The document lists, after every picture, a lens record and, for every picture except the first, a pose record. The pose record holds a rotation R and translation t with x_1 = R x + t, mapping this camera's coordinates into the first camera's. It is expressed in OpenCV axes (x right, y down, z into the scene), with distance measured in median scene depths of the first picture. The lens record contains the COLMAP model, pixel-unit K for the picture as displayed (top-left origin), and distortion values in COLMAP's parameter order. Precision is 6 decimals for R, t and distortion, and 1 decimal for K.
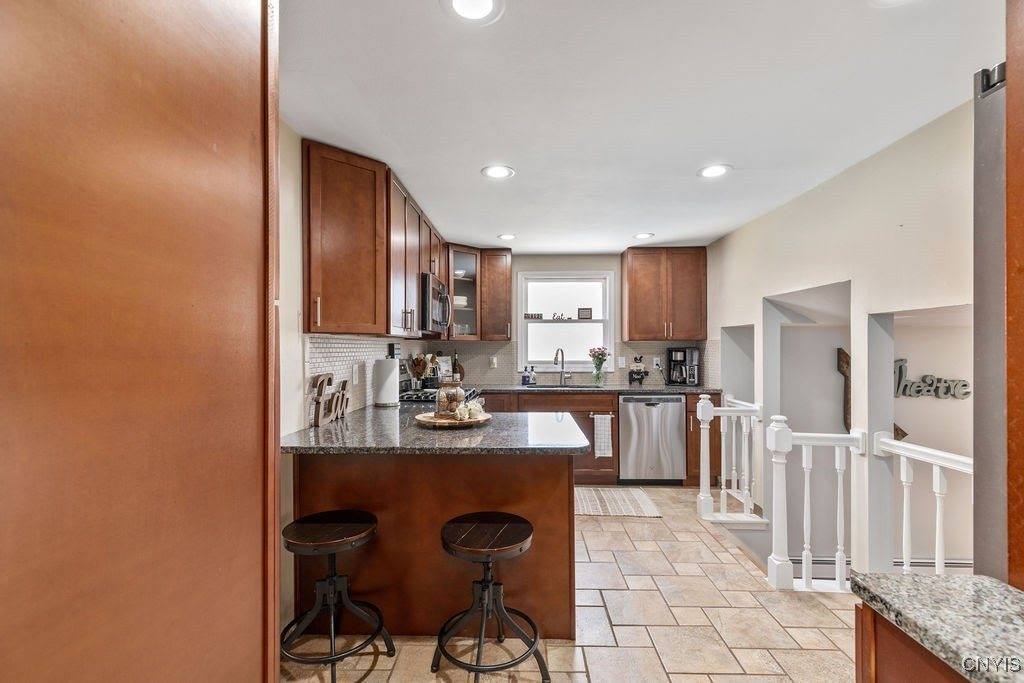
lens RADIAL K [[462.1, 0, 512.2], [0, 462.1, 345.9], [0, 0, 1]] dist [0.004591, 0.000001]
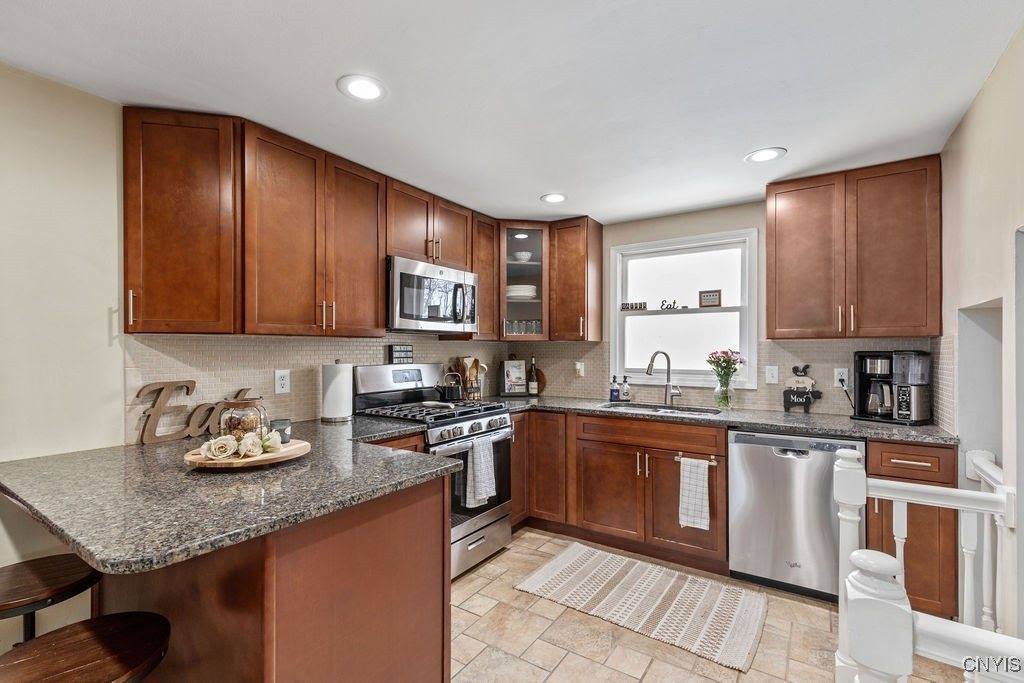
lens RADIAL K [[462.1, 0, 513.6], [0, 462.1, 346.9], [0, 0, 1]] dist [0.004591, 0.000001]
pose [[0.845091, 0.000066, -0.534623, 0.286722], [-0.000381, 1.000000, -0.000479, -0.000773], [0.534623, 0.000608, 0.845090, 0.307075]]
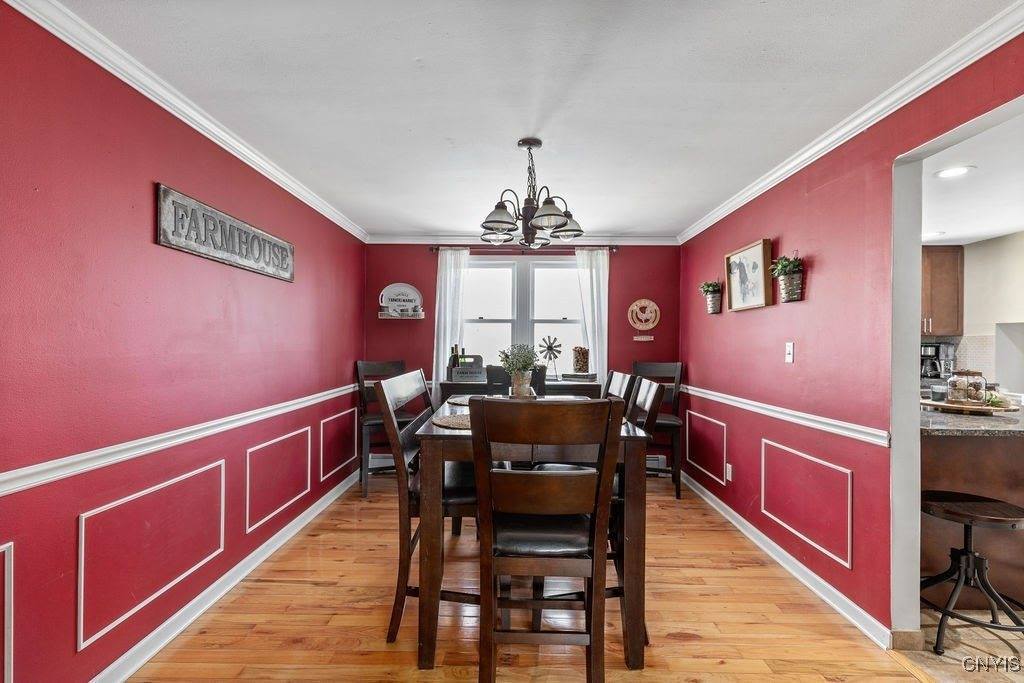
lens RADIAL K [[462.1, 0, 510.2], [0, 462.1, 341.8], [0, 0, 1]] dist [0.004591, 0.000001]
pose [[0.999766, 0.010649, 0.018829, -0.592692], [-0.010623, 0.999942, -0.001474, 0.012490], [-0.018844, 0.001274, 0.999822, -0.018282]]
